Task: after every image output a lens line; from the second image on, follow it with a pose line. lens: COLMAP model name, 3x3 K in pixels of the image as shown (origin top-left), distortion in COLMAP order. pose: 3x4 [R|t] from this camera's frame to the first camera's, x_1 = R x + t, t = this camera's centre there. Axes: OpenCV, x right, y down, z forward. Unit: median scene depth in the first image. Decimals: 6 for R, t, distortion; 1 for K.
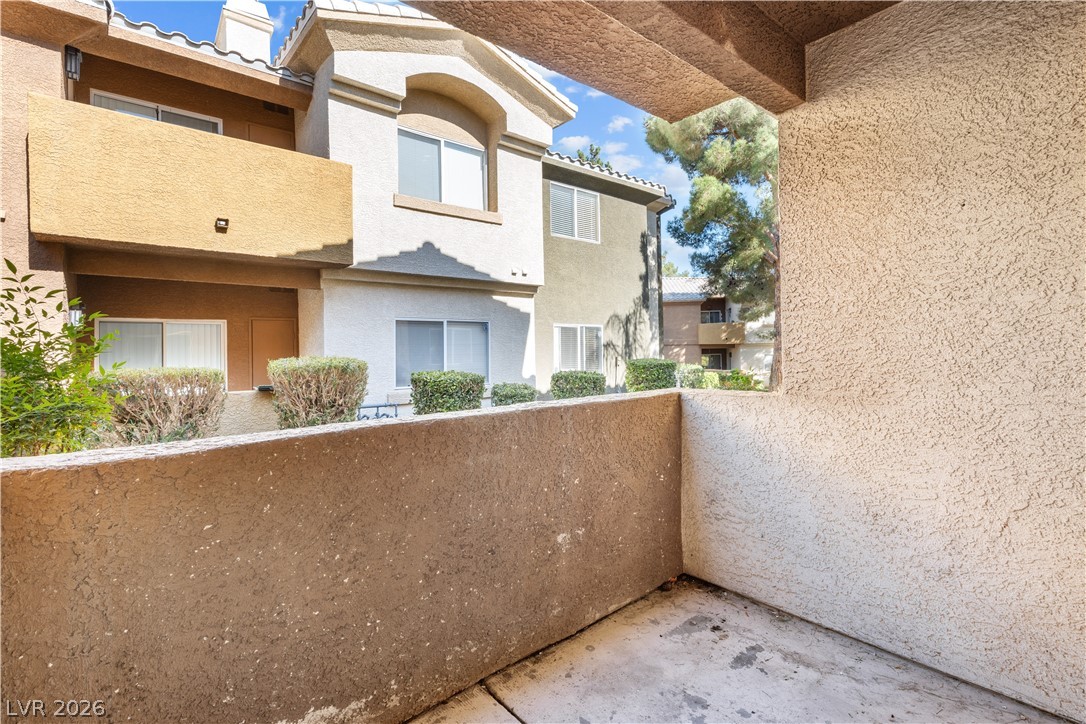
lens RADIAL K [[509.2, 0, 556.0], [0, 509.2, 337.8], [0, 0, 1]] dist [0.000800, 0.000666]
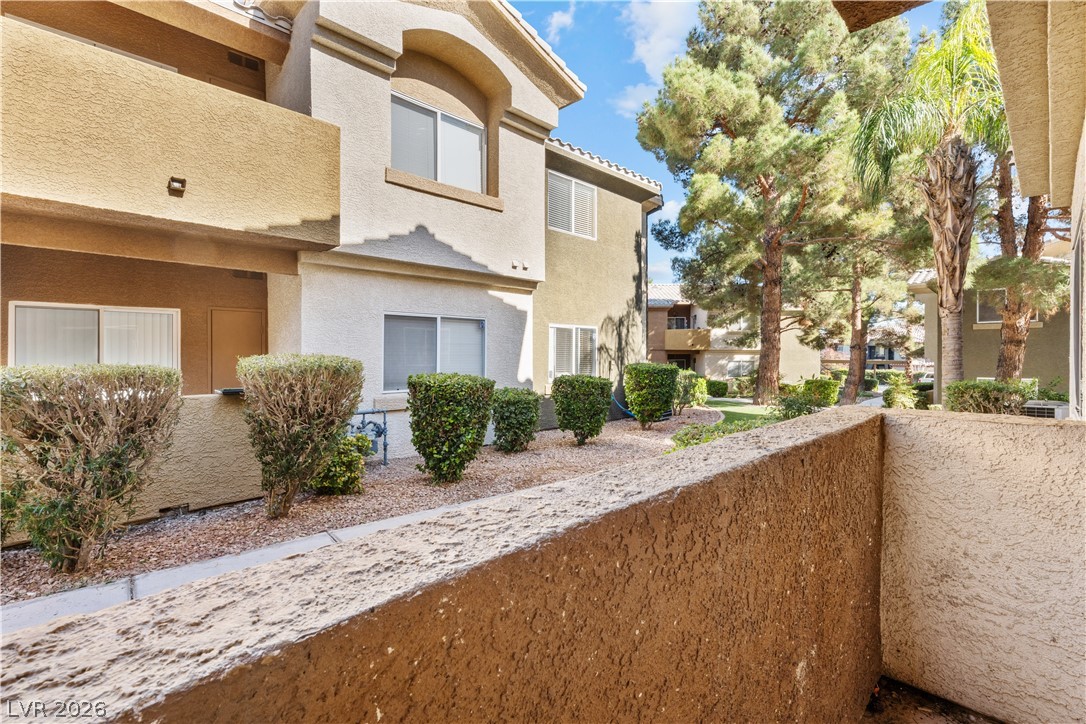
lens RADIAL K [[489.7, 0, 545.8], [0, 489.7, 349.3], [0, 0, 1]] dist [0.001423, -0.000263]
pose [[0.997146, 0.019430, 0.072948, -0.088113], [-0.020559, 0.999680, 0.014750, 0.006506], [-0.072638, -0.016208, 0.997227, 0.126960]]
